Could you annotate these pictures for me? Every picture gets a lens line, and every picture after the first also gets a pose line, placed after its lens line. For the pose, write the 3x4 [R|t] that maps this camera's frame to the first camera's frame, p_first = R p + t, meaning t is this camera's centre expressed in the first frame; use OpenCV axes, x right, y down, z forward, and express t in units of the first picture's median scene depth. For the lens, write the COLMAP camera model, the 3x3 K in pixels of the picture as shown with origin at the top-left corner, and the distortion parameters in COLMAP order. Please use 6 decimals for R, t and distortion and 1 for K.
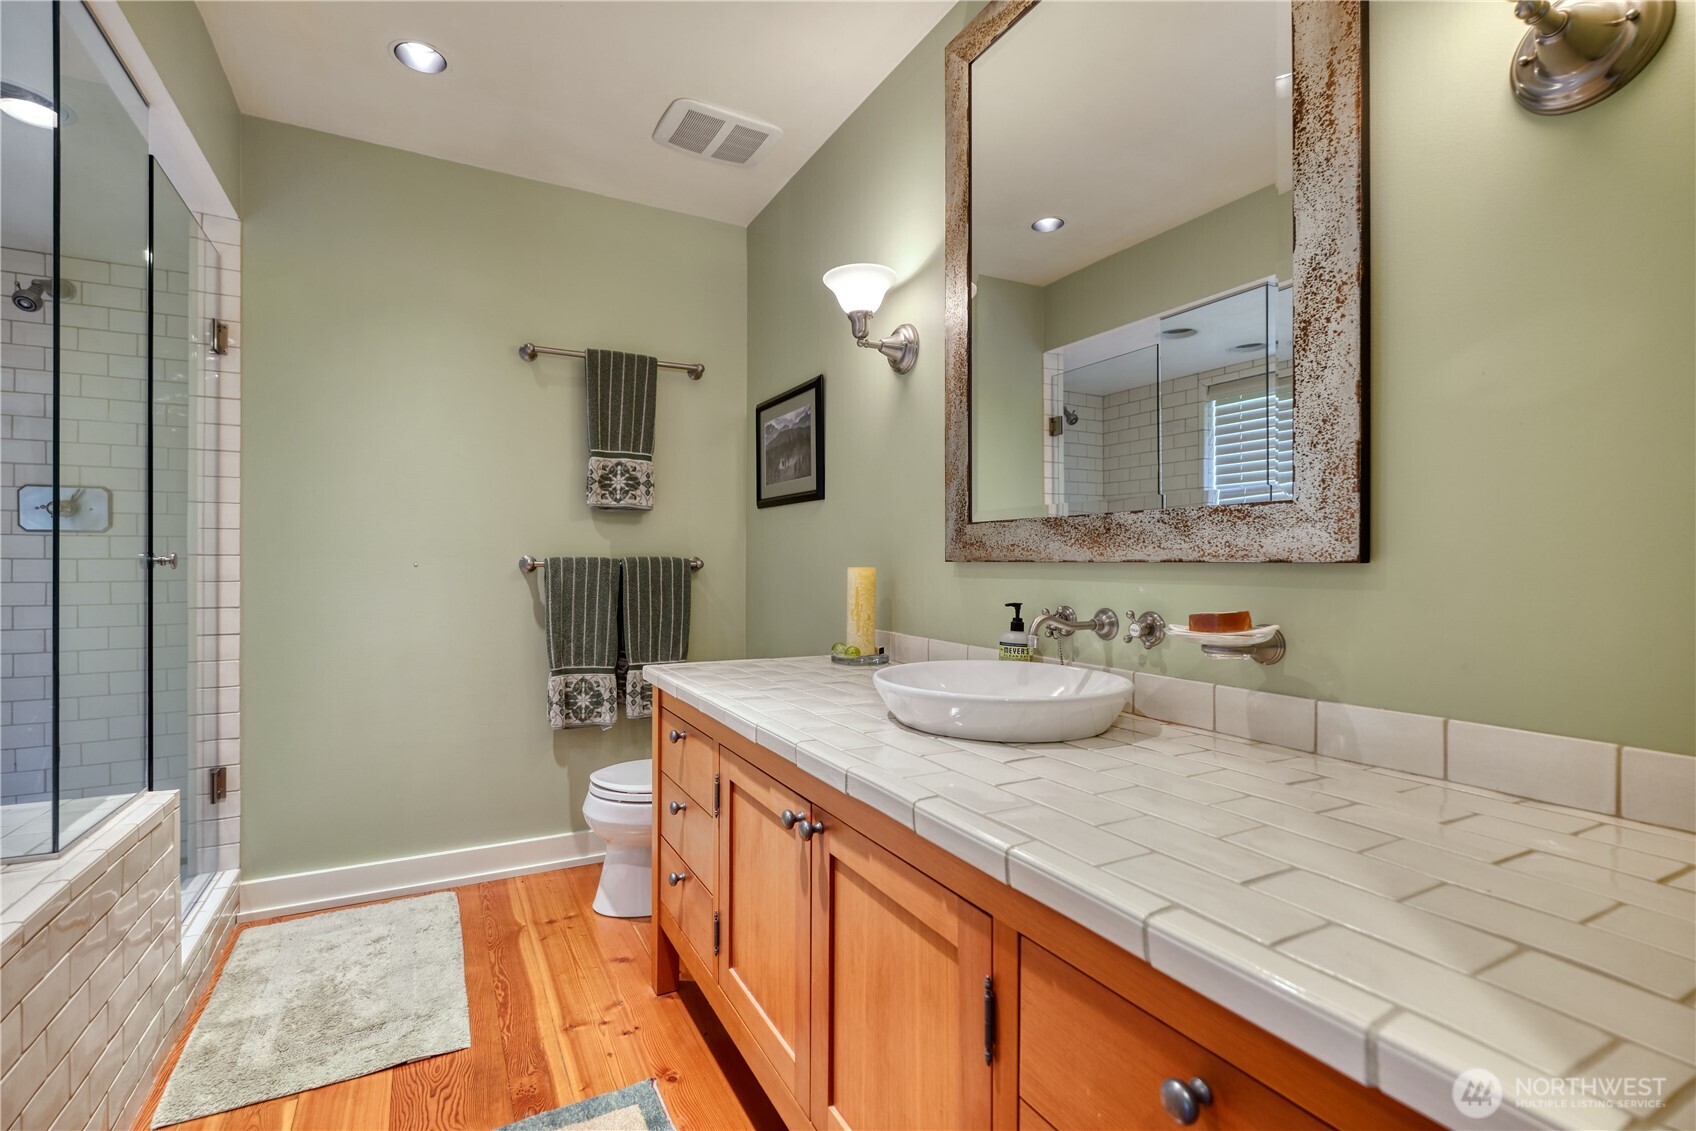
lens RADIAL K [[774.0, 0, 846.8], [0, 774.0, 548.7], [0, 0, 1]] dist [-0.003683, -0.000658]
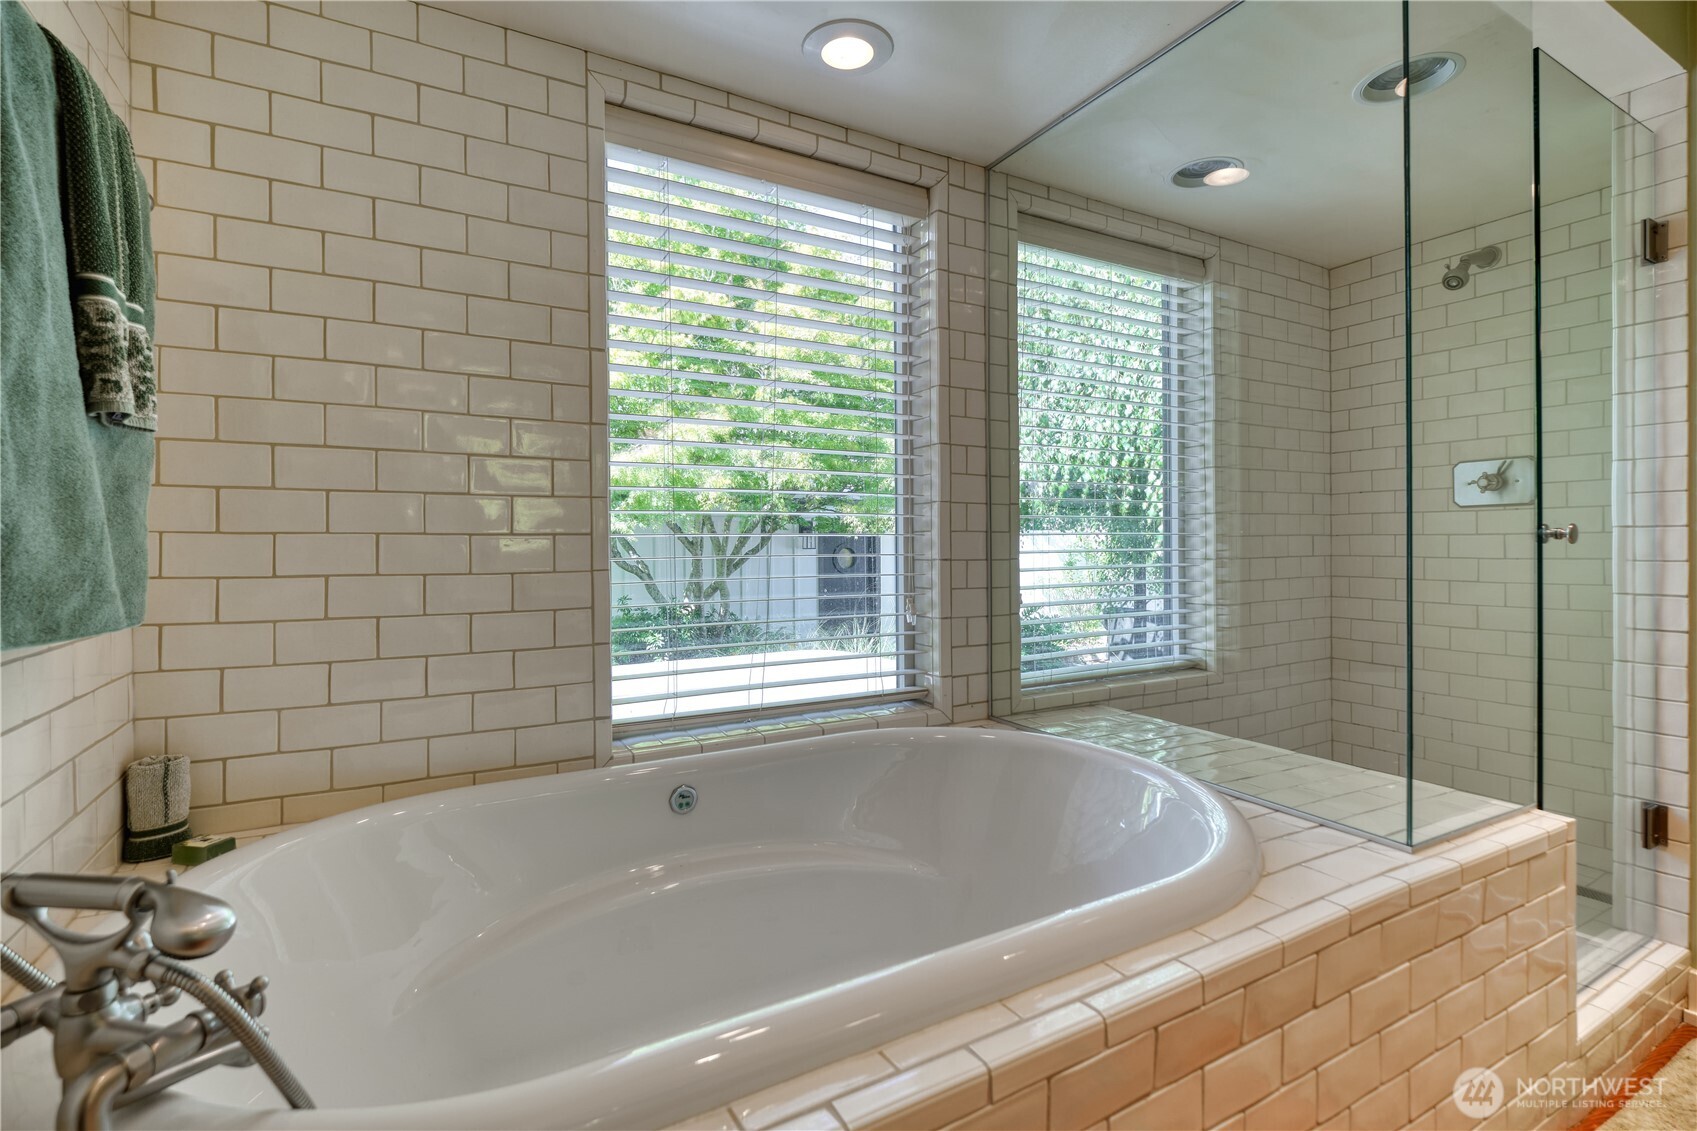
lens RADIAL K [[774.5, 0, 847.3], [0, 774.5, 548.7], [0, 0, 1]] dist [-0.003683, -0.000658]
pose [[0.014544, 0.006258, -0.999875, -0.069104], [0.020611, 0.999766, 0.006557, 0.009735], [0.999682, -0.020704, 0.014411, 0.208982]]
